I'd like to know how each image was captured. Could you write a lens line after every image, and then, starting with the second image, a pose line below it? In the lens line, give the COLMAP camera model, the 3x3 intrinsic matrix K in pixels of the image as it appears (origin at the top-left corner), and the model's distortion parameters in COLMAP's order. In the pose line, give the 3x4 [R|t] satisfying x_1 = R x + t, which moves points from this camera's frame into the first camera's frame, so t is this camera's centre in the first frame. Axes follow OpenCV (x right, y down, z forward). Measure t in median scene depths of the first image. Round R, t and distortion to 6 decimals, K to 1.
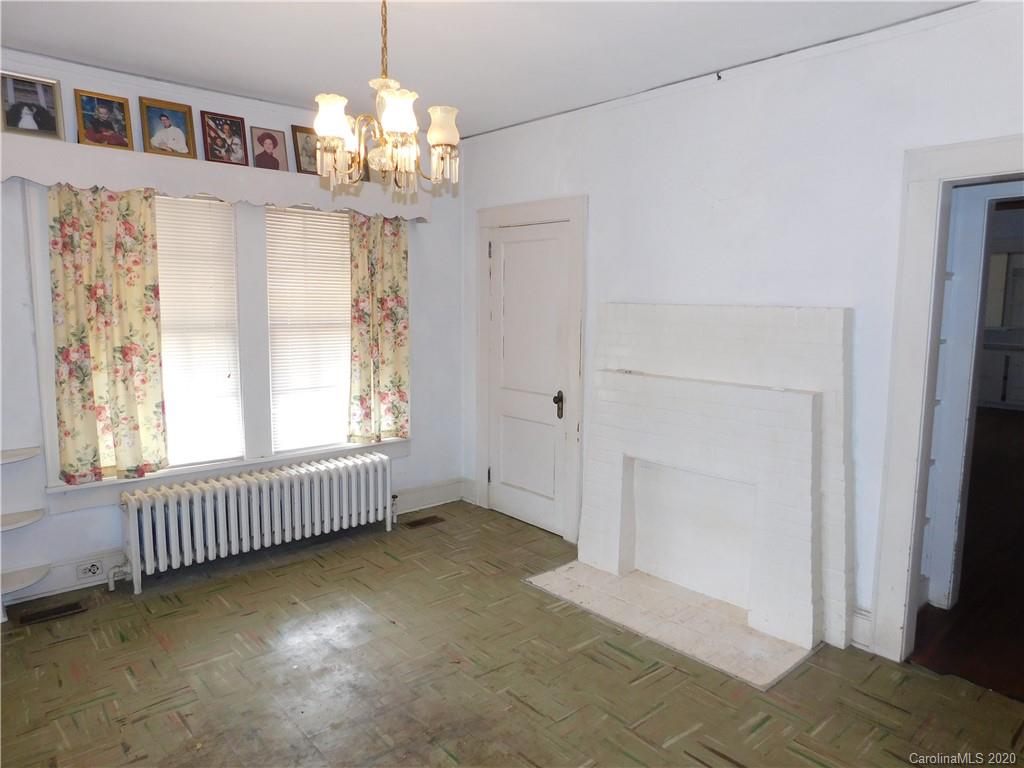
lens RADIAL K [[680.5, 0, 512.0], [0, 680.5, 384.0], [0, 0, 1]] dist [-0.067467, 0.058620]
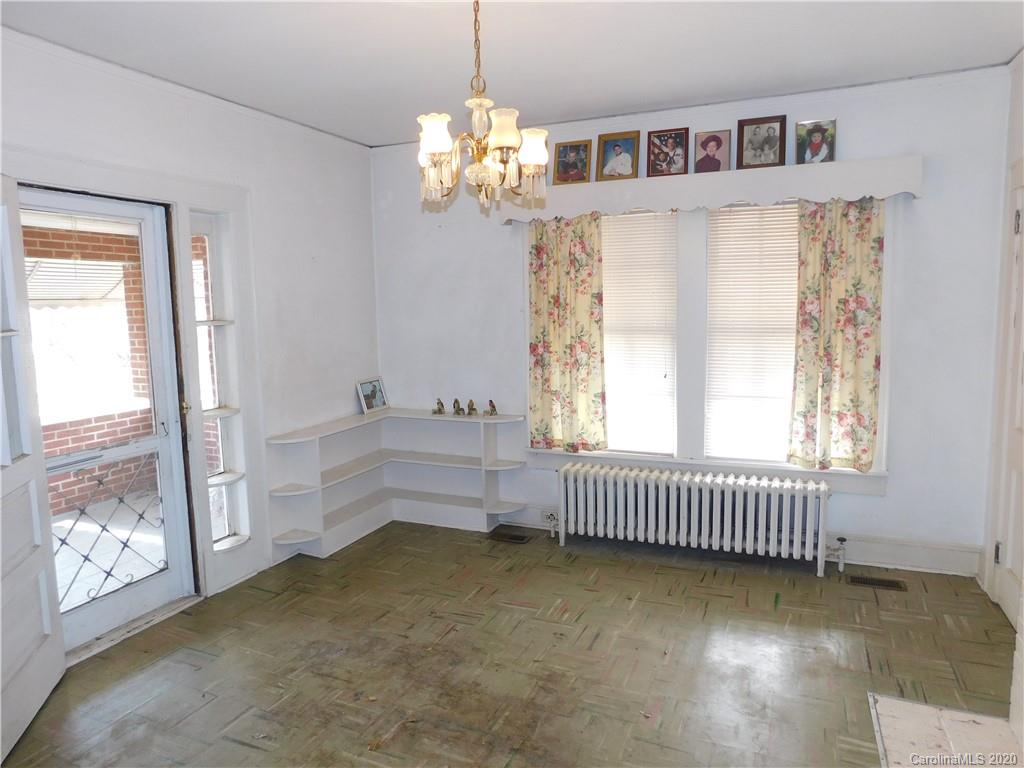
lens RADIAL K [[680.5, 0, 512.0], [0, 680.5, 384.0], [0, 0, 1]] dist [-0.067467, 0.058620]
pose [[0.422644, 0.086272, -0.902180, 0.466471], [-0.087976, 0.994663, 0.053901, -0.037853], [0.902016, 0.056589, 0.427978, 0.346703]]
